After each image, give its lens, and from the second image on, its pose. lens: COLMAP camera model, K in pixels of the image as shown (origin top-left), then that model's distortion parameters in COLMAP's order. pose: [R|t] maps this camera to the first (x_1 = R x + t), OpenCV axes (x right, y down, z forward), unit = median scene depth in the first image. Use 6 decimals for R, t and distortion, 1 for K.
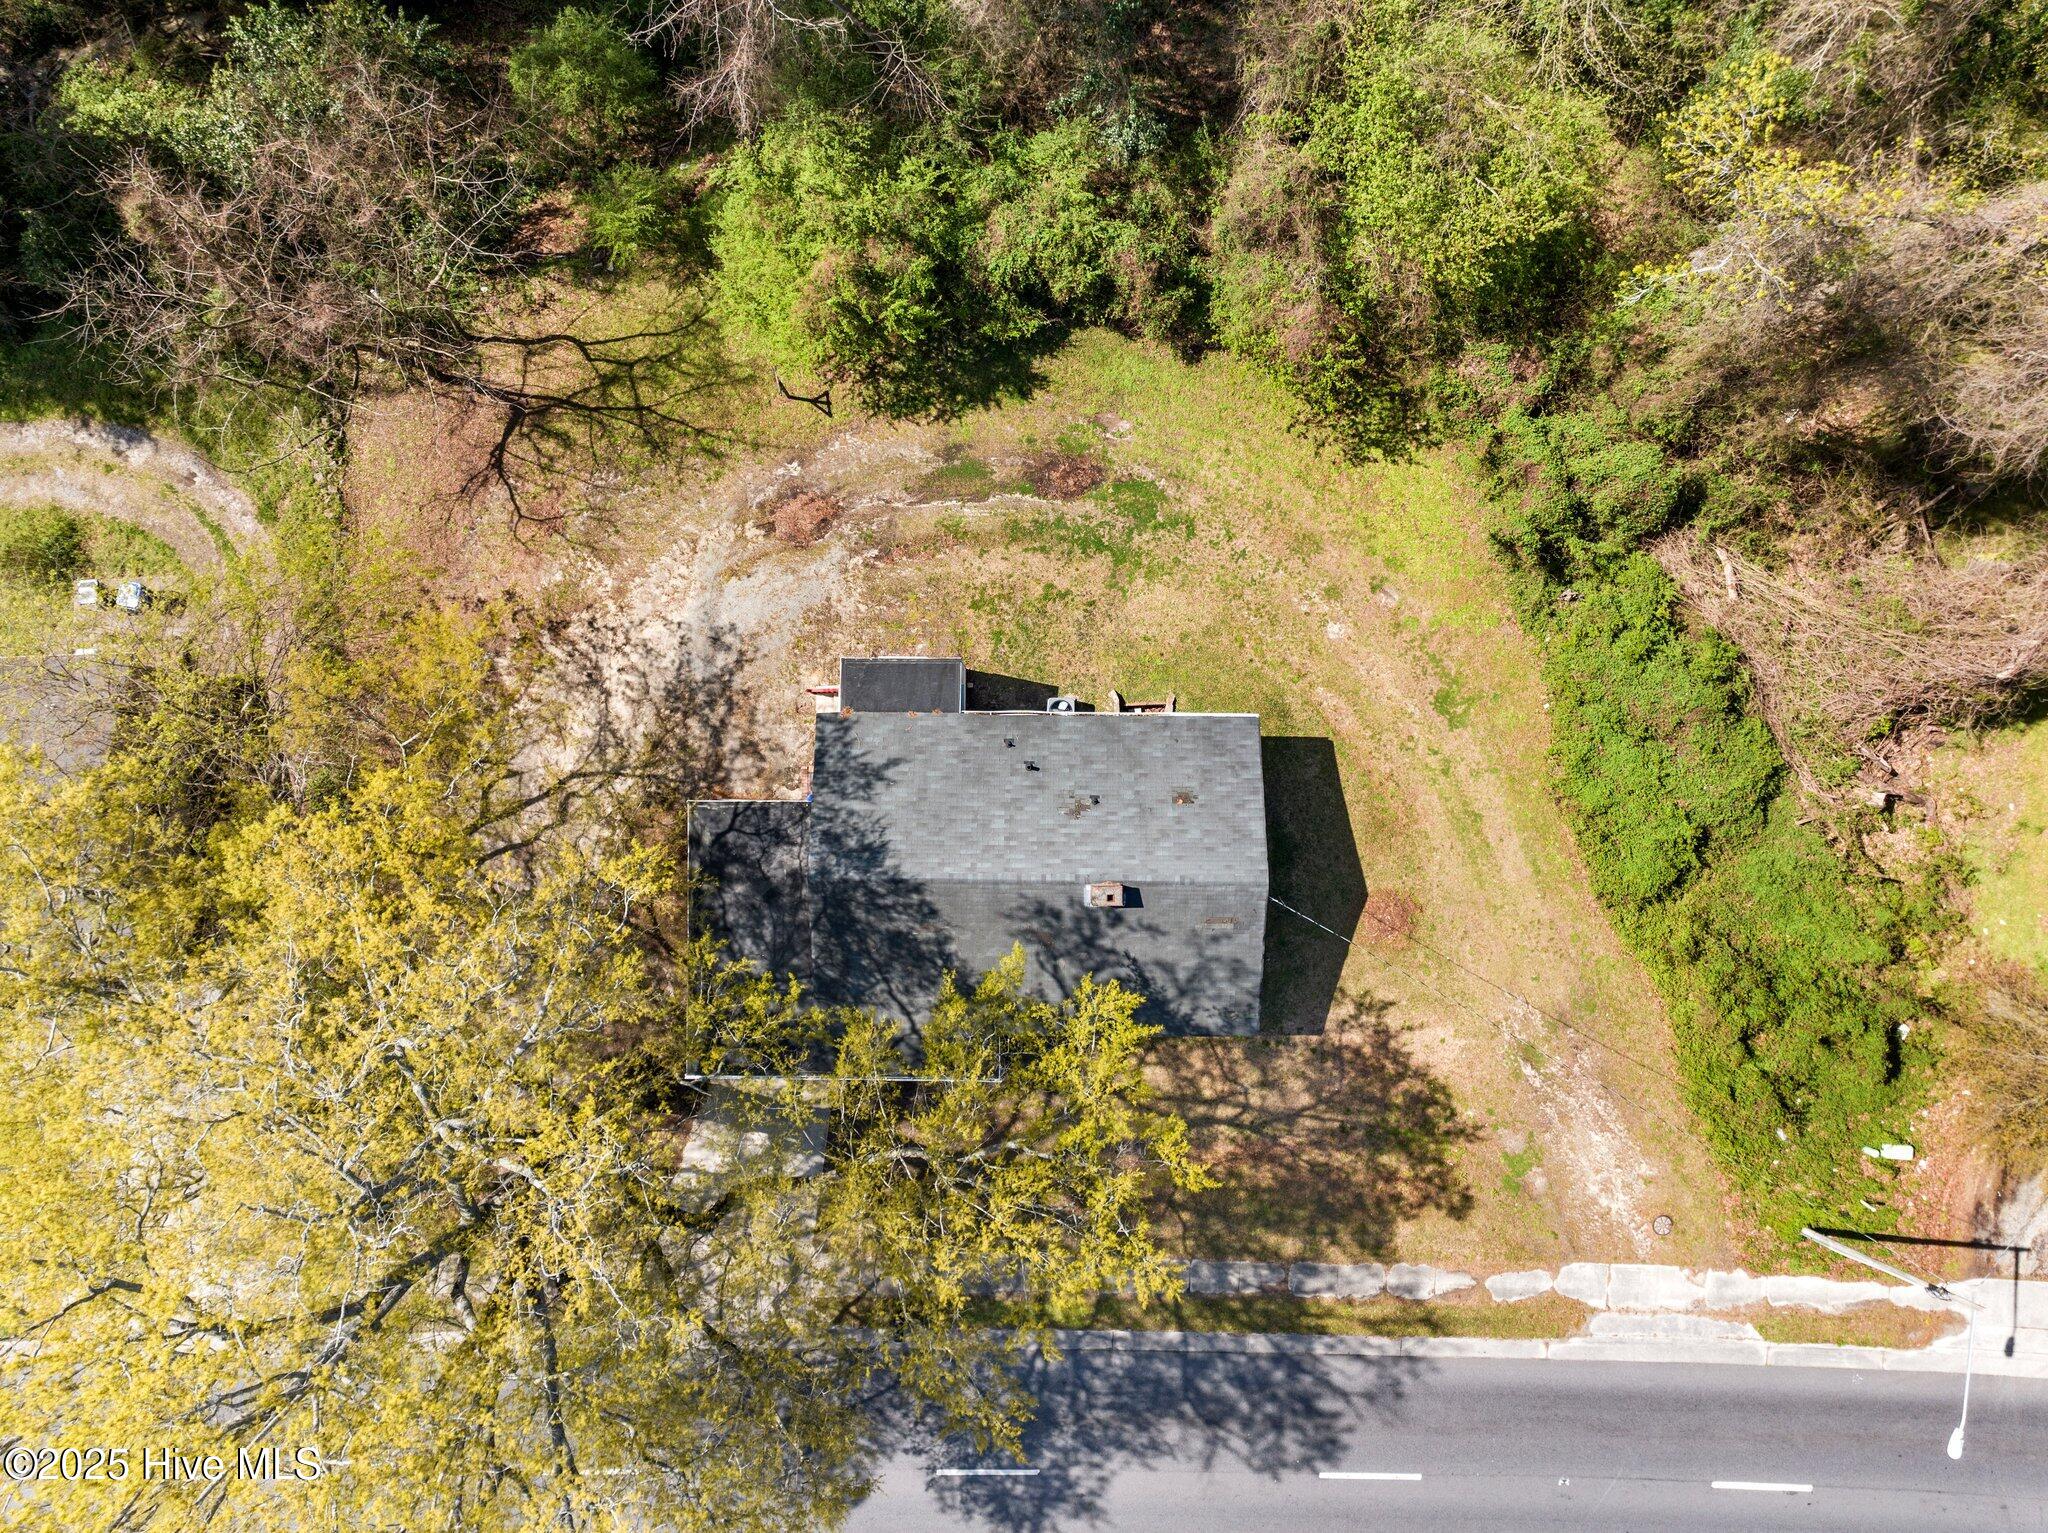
lens RADIAL K [[1399.7, 0, 1026.2], [0, 1399.7, 779.1], [0, 0, 1]] dist [-0.050922, -0.002012]
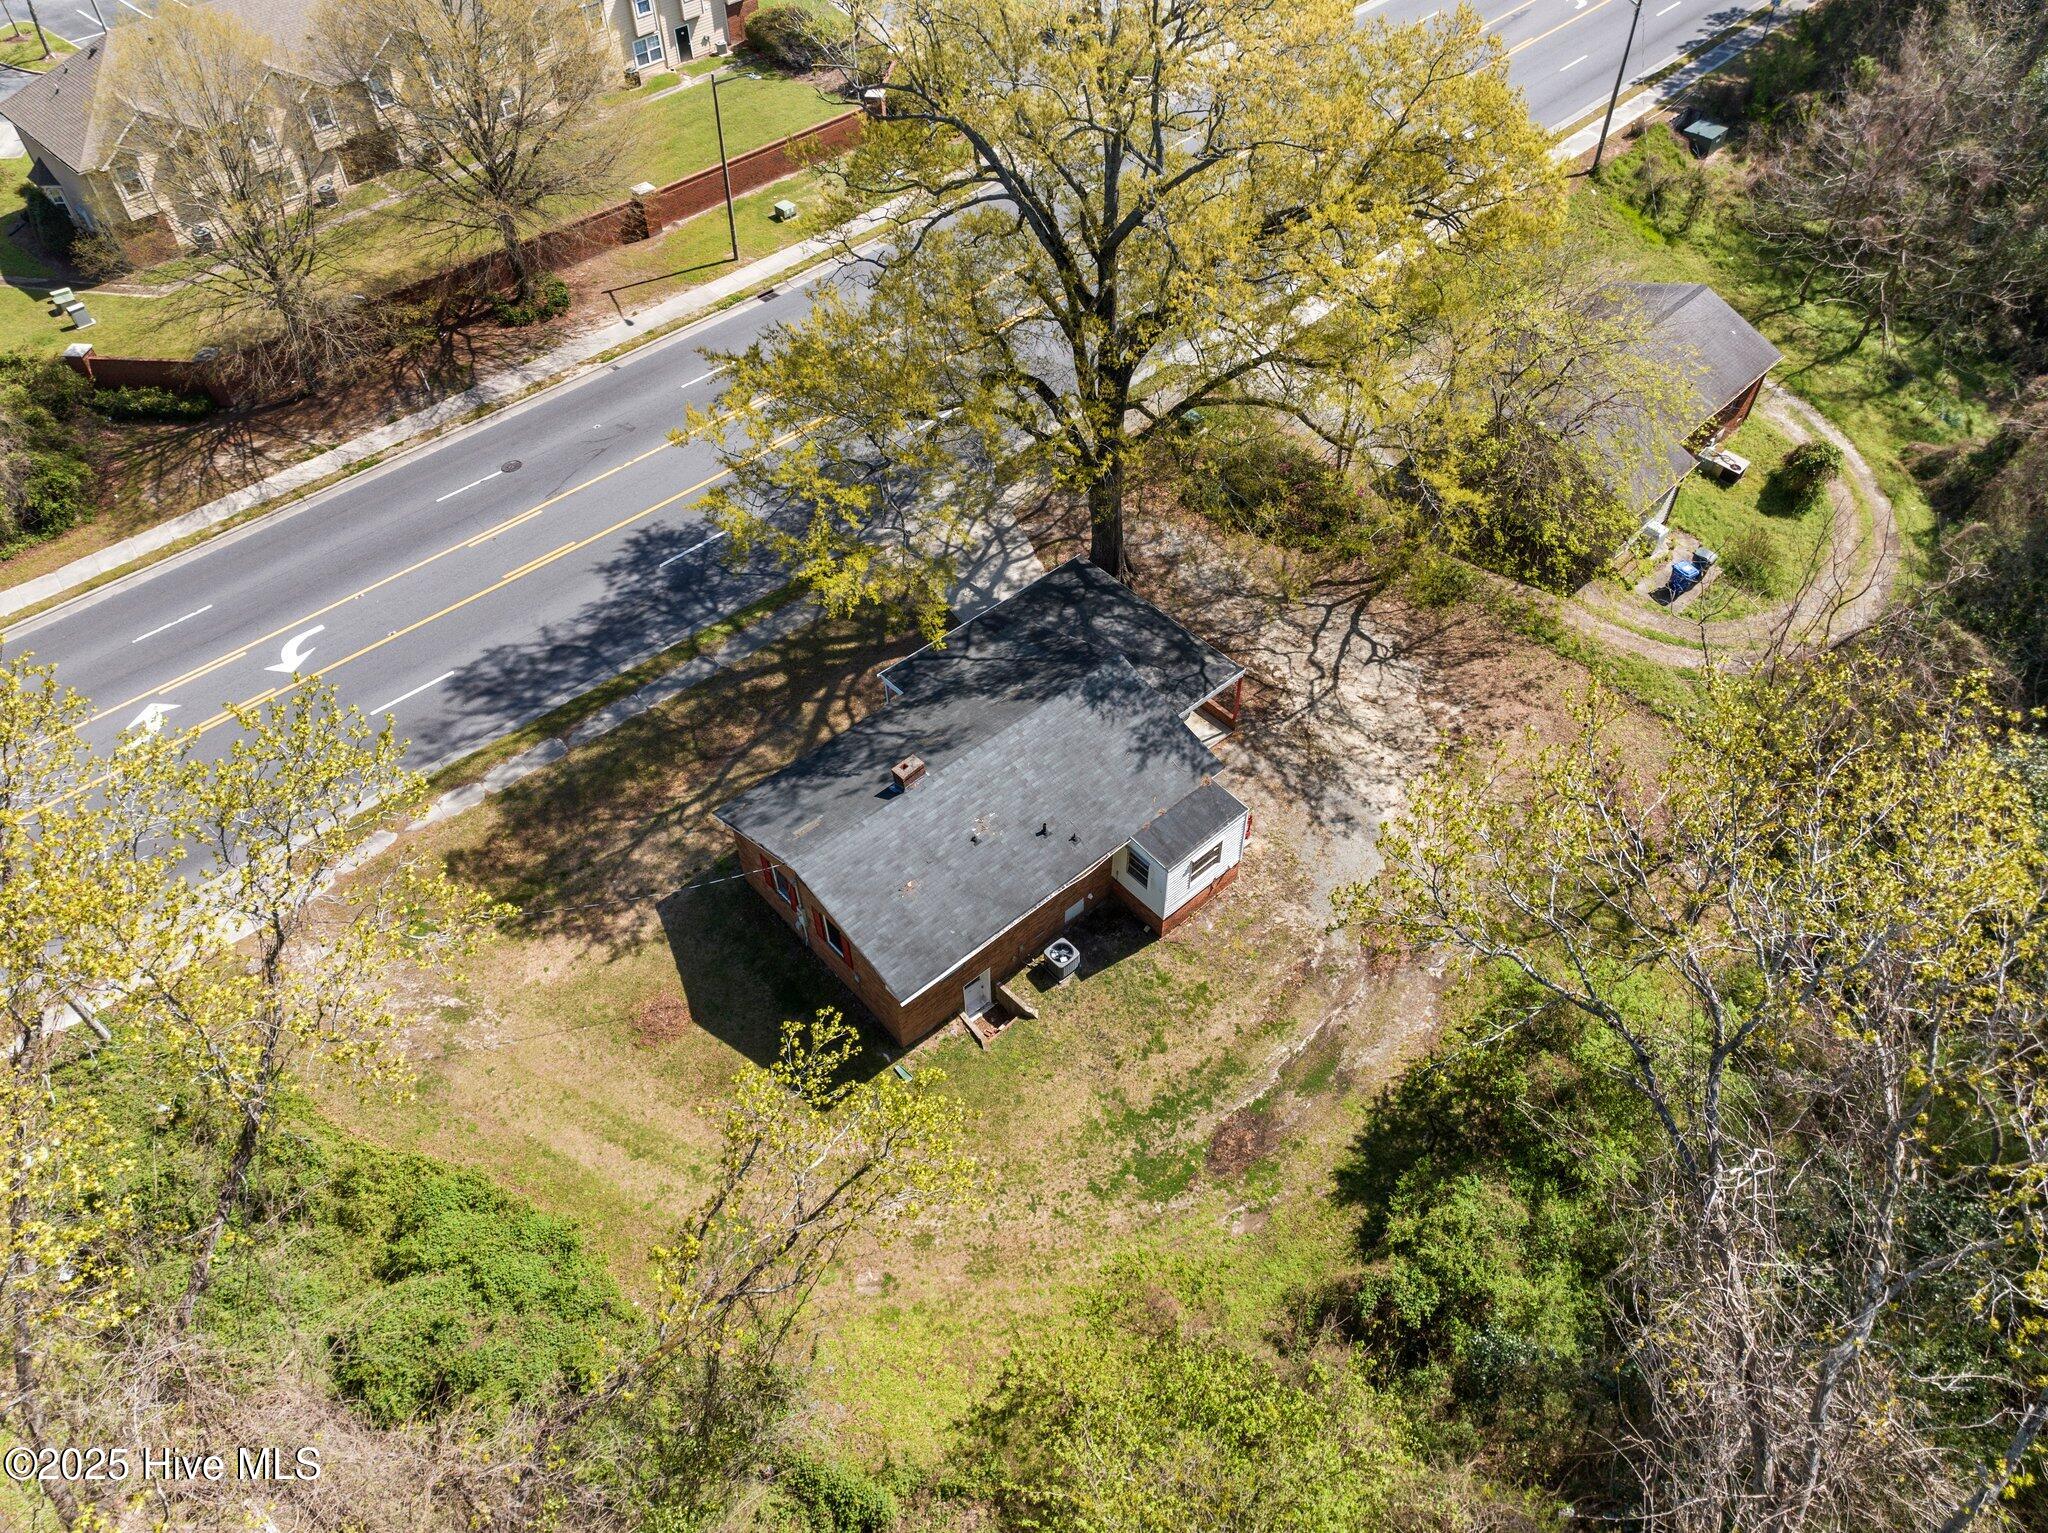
lens RADIAL K [[1399.7, 0, 1026.2], [0, 1399.7, 779.1], [0, 0, 1]] dist [-0.050922, -0.002012]
pose [[-0.741690, 0.511950, -0.433363, 0.405447], [-0.670335, -0.543232, 0.505519, -0.460968], [0.023384, 0.665437, 0.746088, 0.190499]]
